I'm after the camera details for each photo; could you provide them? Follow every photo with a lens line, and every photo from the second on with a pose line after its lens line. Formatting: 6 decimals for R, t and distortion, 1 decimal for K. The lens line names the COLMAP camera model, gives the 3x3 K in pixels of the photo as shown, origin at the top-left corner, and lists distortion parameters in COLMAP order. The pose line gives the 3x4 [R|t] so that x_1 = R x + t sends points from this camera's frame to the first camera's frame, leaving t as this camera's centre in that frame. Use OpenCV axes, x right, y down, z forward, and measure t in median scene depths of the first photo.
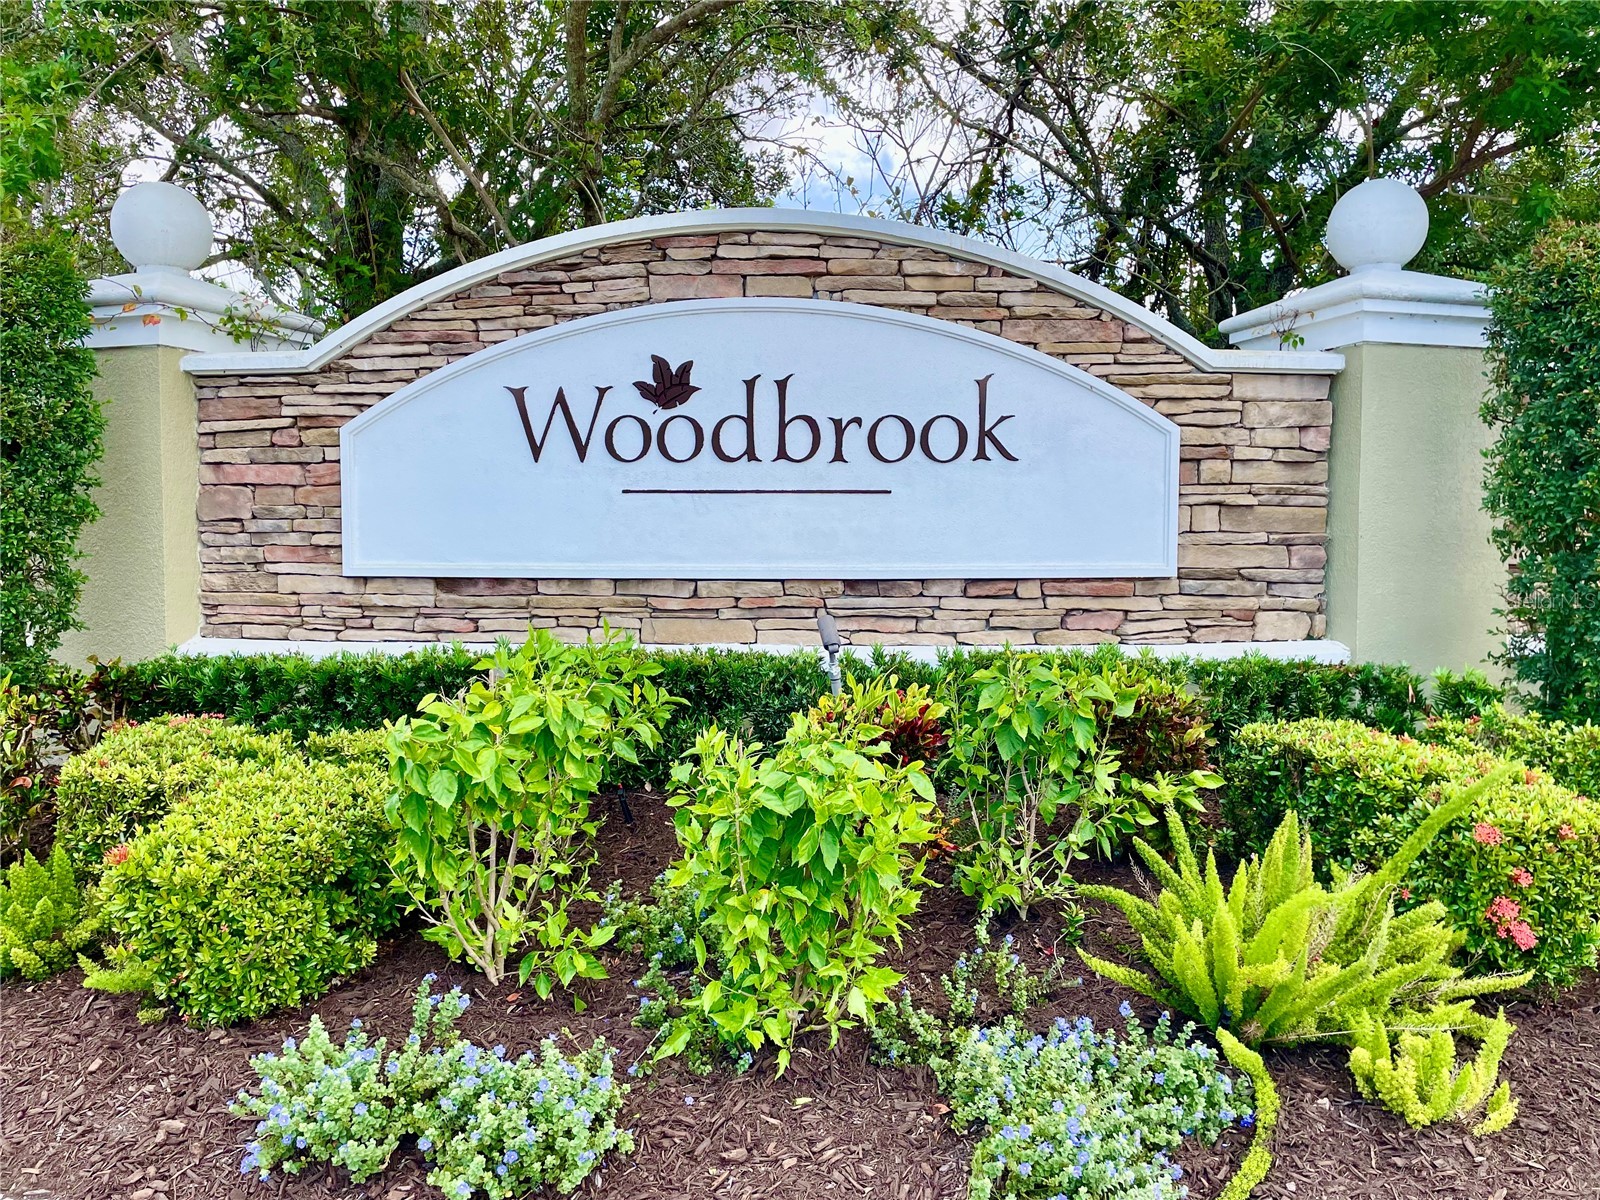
lens RADIAL K [[1195.7, 0, 800.0], [0, 1195.7, 600.0], [0, 0, 1]] dist [0.118348, -0.163269]
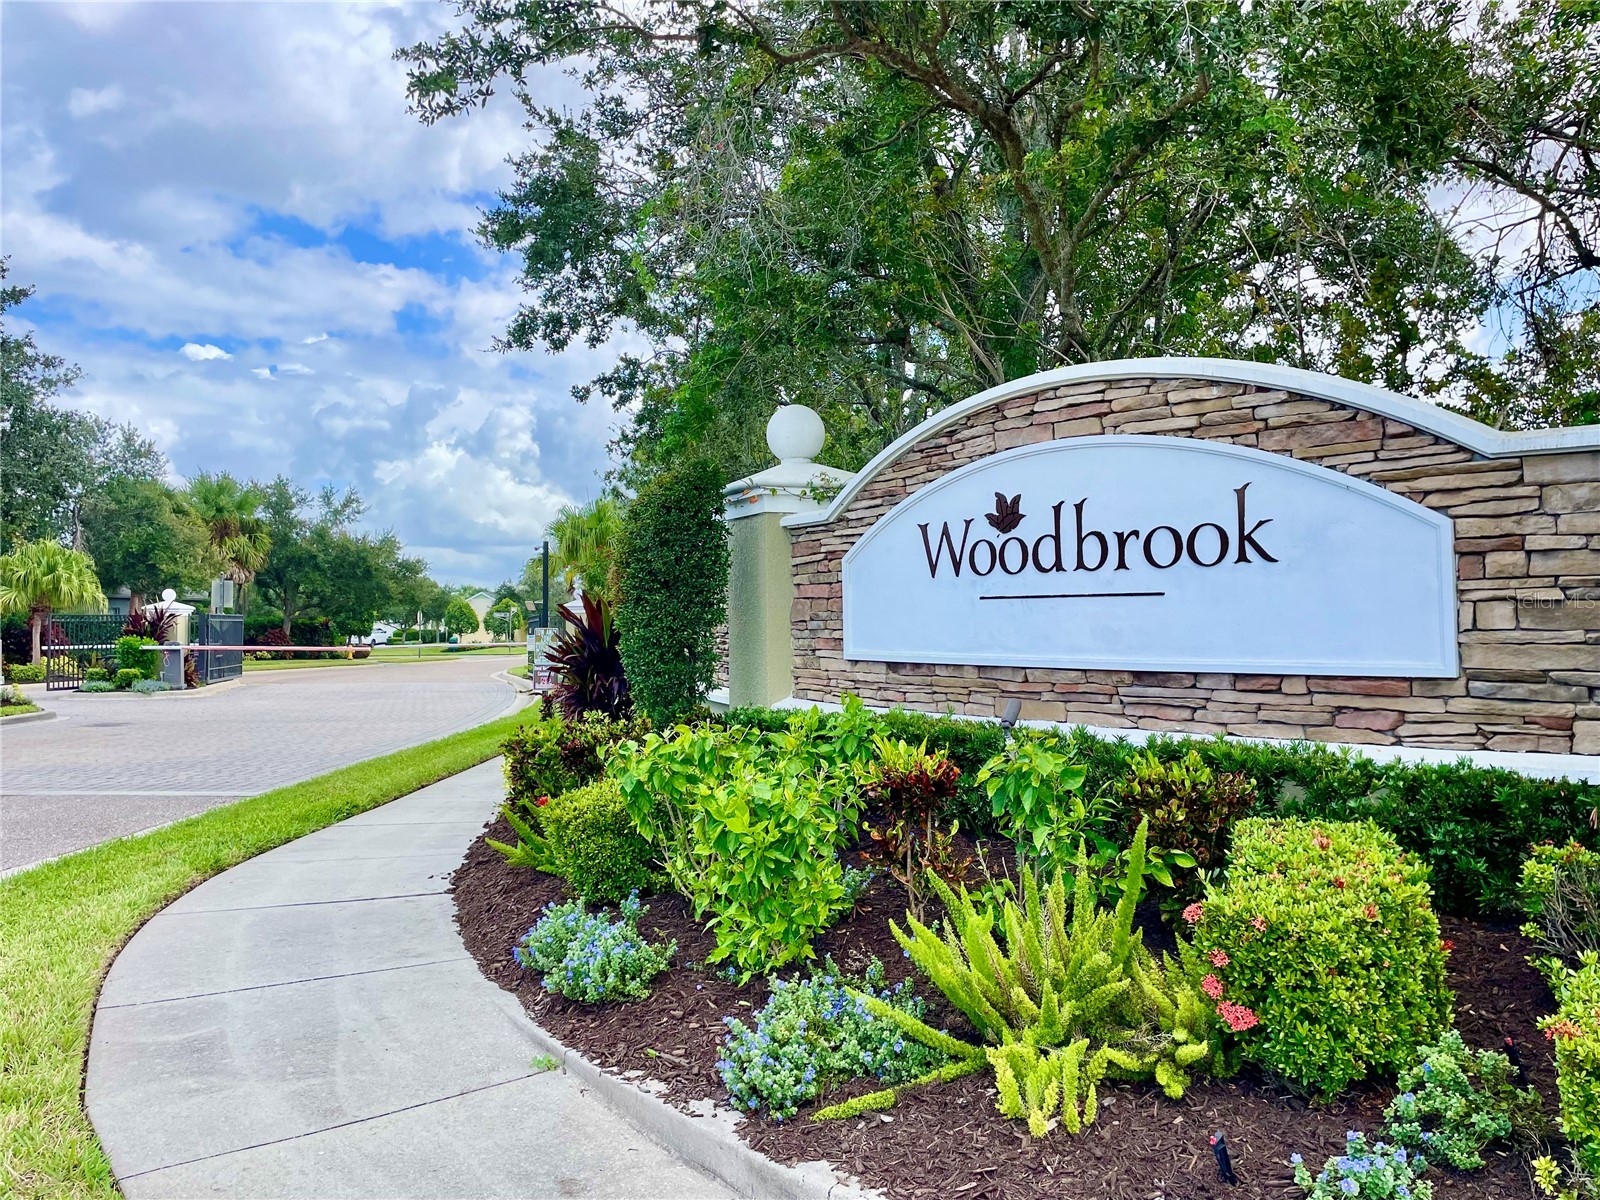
lens RADIAL K [[1195.7, 0, 800.0], [0, 1195.7, 600.0], [0, 0, 1]] dist [0.118348, -0.163269]
pose [[0.679055, -0.018174, -0.733862, 0.670256], [-0.029745, 0.998191, -0.052244, -0.015059], [0.733484, 0.057305, 0.677286, -0.018034]]
